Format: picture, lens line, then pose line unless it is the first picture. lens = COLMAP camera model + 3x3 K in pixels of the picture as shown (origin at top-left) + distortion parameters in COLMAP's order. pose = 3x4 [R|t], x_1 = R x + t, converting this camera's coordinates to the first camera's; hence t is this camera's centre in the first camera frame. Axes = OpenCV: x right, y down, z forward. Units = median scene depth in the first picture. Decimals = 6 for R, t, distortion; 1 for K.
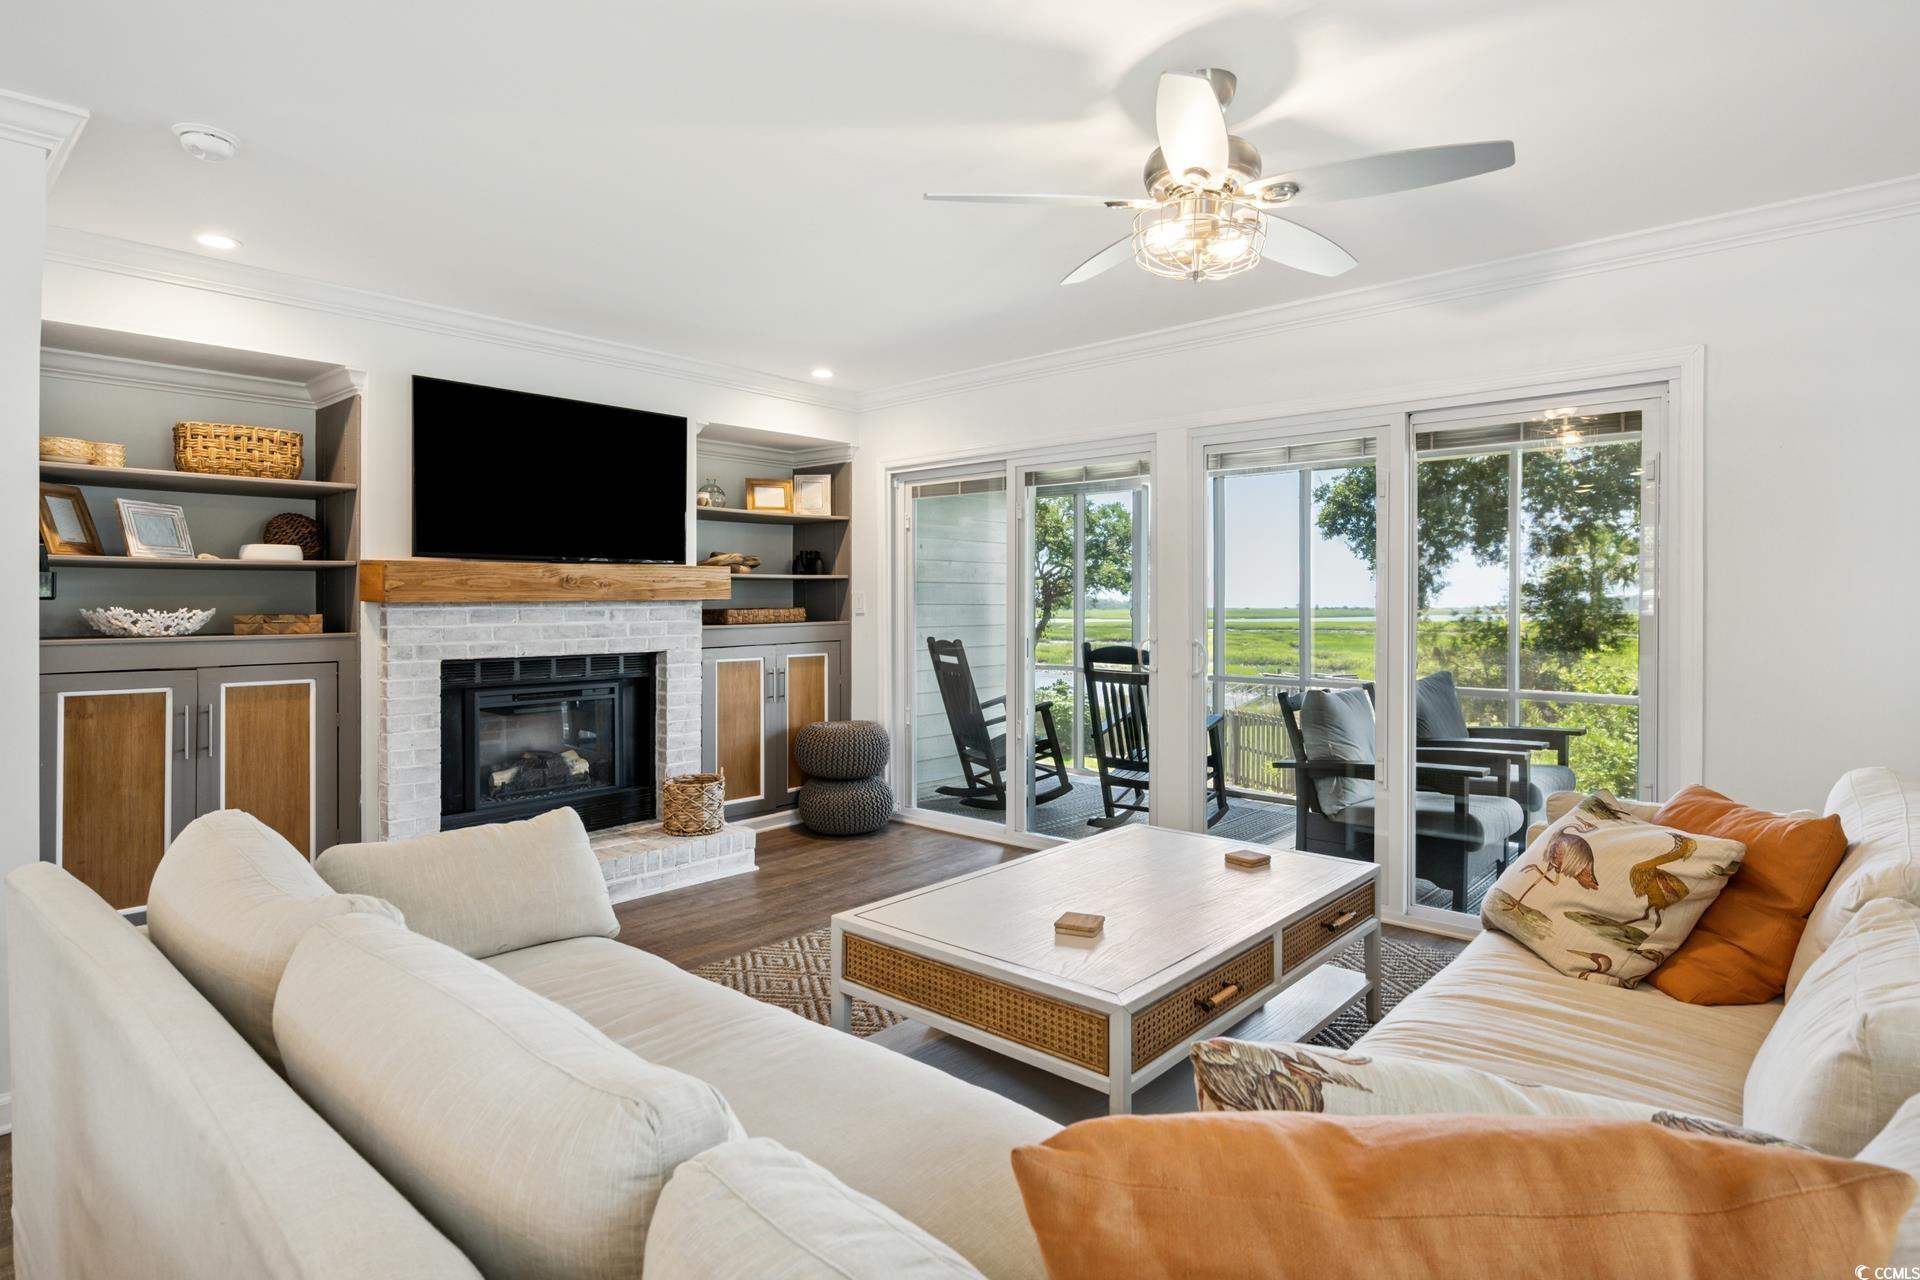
lens RADIAL K [[1013.4, 0, 960.0], [0, 1013.4, 640.0], [0, 0, 1]] dist [-0.001808, -0.000206]
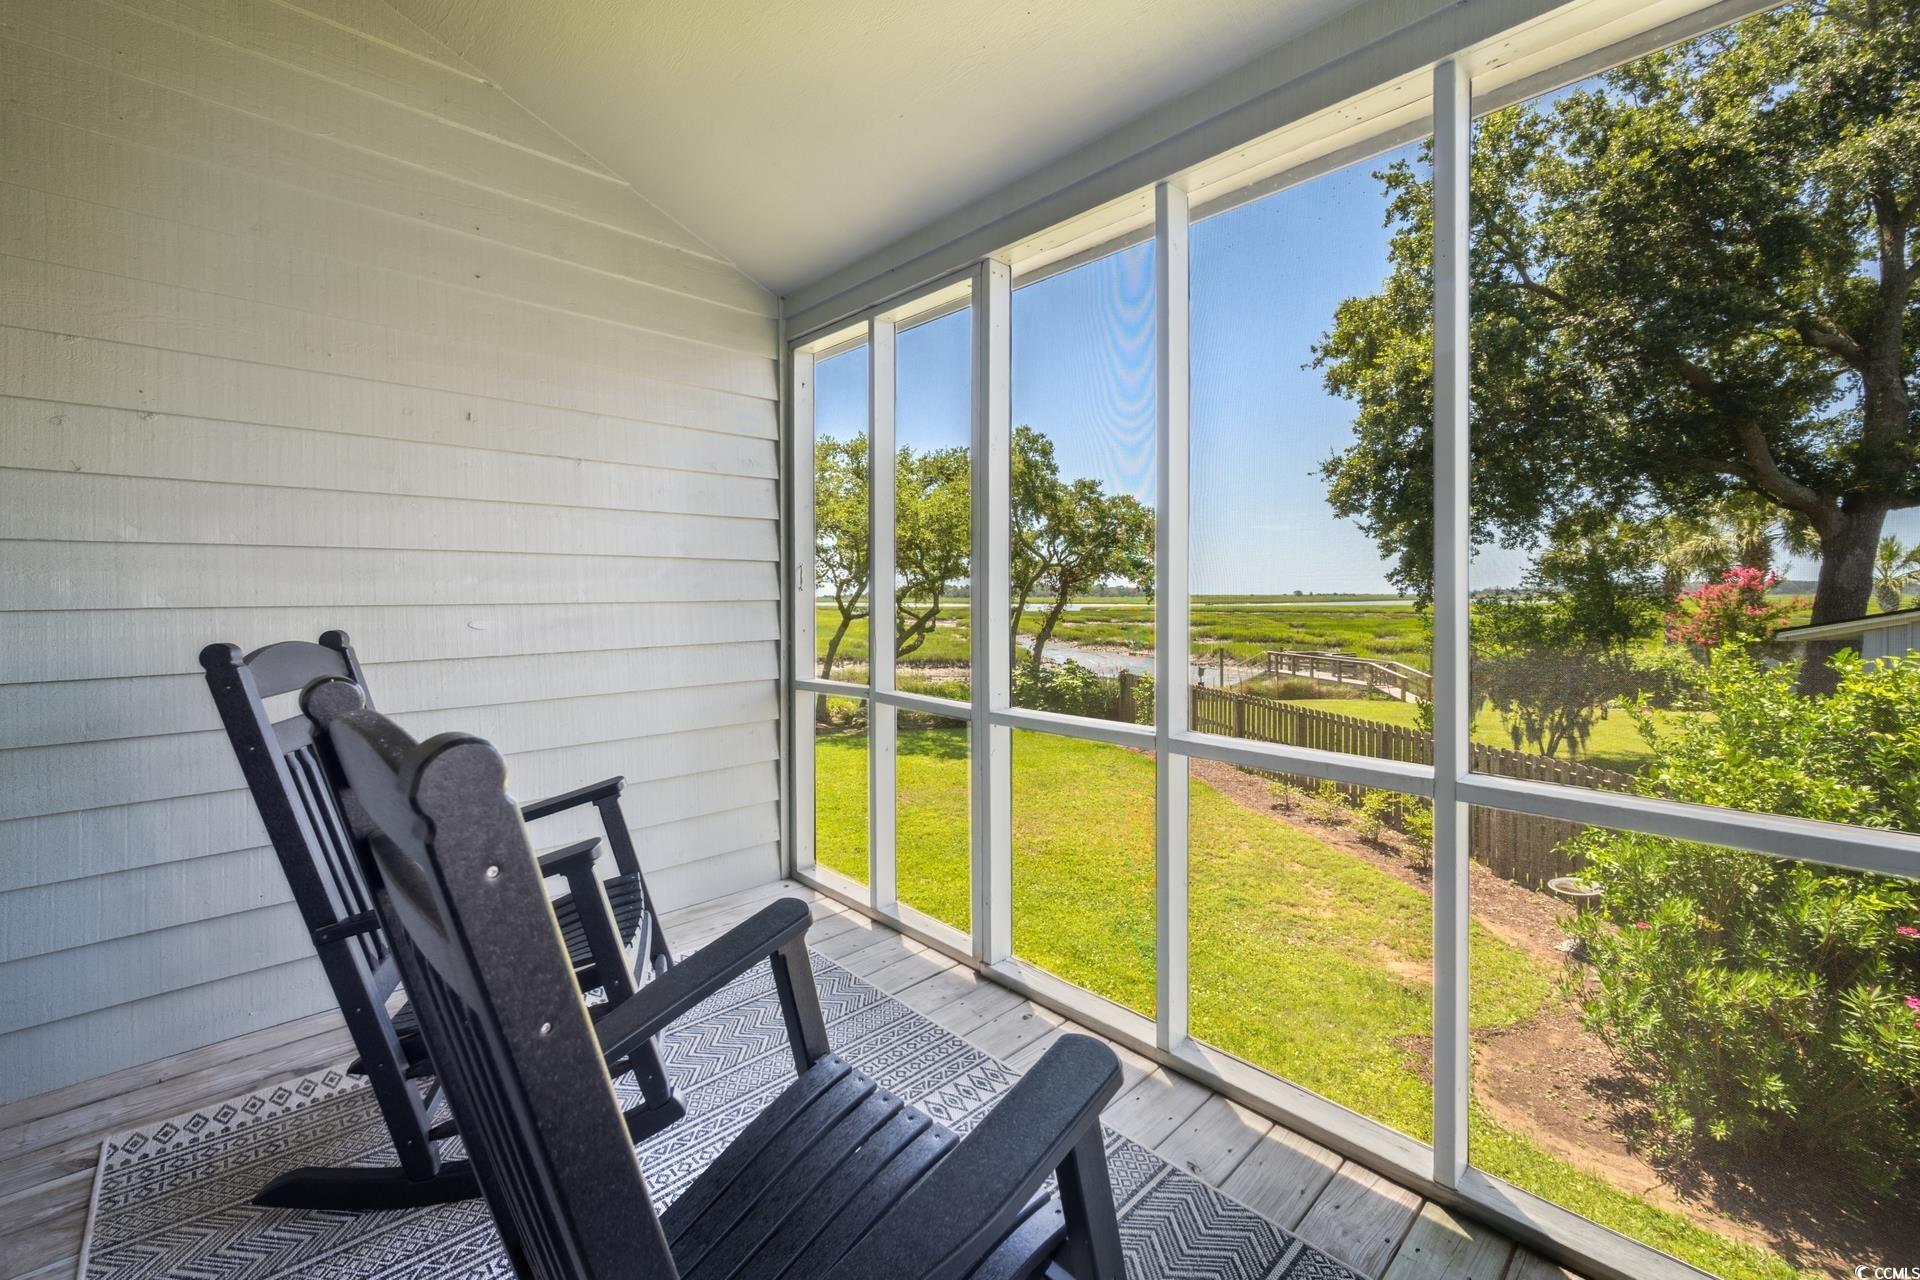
lens RADIAL K [[753.5, 0, 960.0], [0, 753.5, 640.0], [0, 0, 1]] dist [0.000977, 0.000058]
pose [[0.995512, -0.000587, -0.094629, 0.056599], [0.002914, 0.999697, 0.024458, -0.001957], [0.094586, -0.024624, 0.995212, 0.196316]]
